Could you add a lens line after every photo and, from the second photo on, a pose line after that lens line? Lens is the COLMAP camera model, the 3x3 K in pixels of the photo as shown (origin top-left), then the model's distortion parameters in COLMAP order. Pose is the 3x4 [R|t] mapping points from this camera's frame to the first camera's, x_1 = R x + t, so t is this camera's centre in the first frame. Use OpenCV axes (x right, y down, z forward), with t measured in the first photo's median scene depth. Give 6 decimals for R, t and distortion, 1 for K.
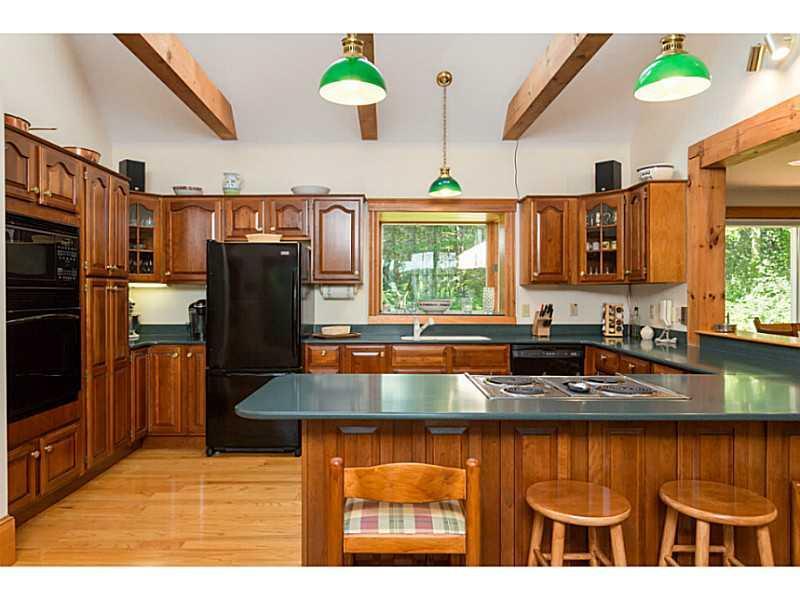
lens RADIAL K [[516.7, 0, 398.0], [0, 516.7, 299.2], [0, 0, 1]] dist [0.002603, 0.000268]
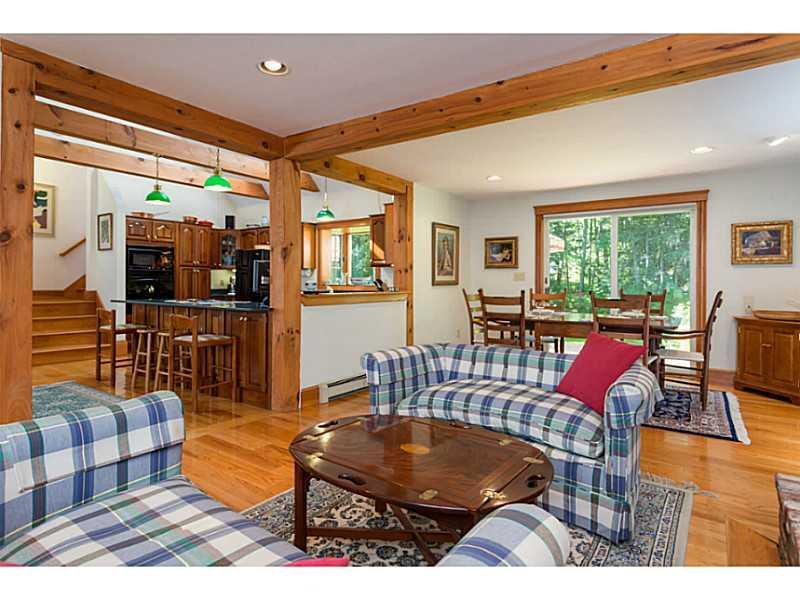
lens RADIAL K [[454.6, 0, 412.9], [0, 454.6, 283.5], [0, 0, 1]] dist [-0.021654, 0.003313]
pose [[0.821927, 0.002245, -0.569588, 1.267947], [-0.011019, 0.999868, -0.011959, 0.044630], [0.569486, 0.016106, 0.821843, -0.170151]]
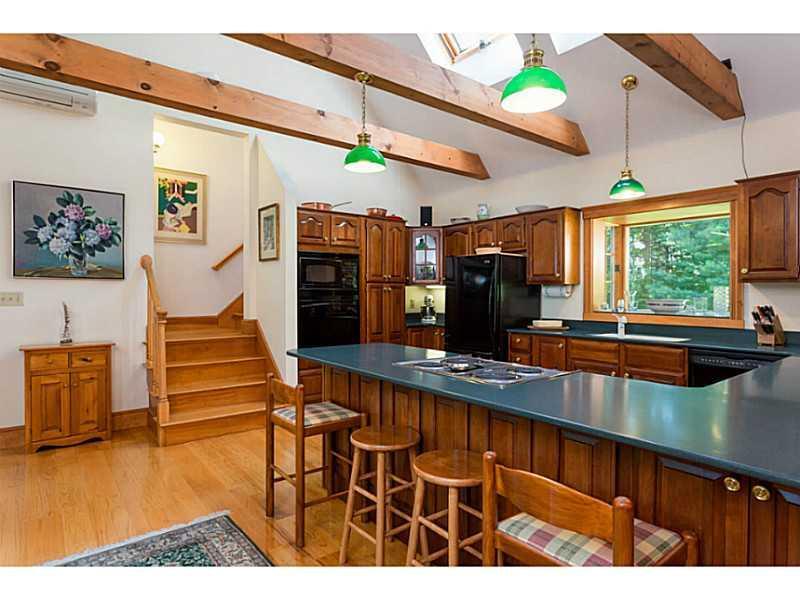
lens RADIAL K [[454.6, 0, 398.8], [0, 454.6, 298.3], [0, 0, 1]] dist [-0.021654, 0.003313]
pose [[0.621996, 0.012866, -0.782914, 0.502399], [-0.010550, 0.999912, 0.008051, -0.002731], [0.782949, 0.003252, 0.622077, 0.089099]]
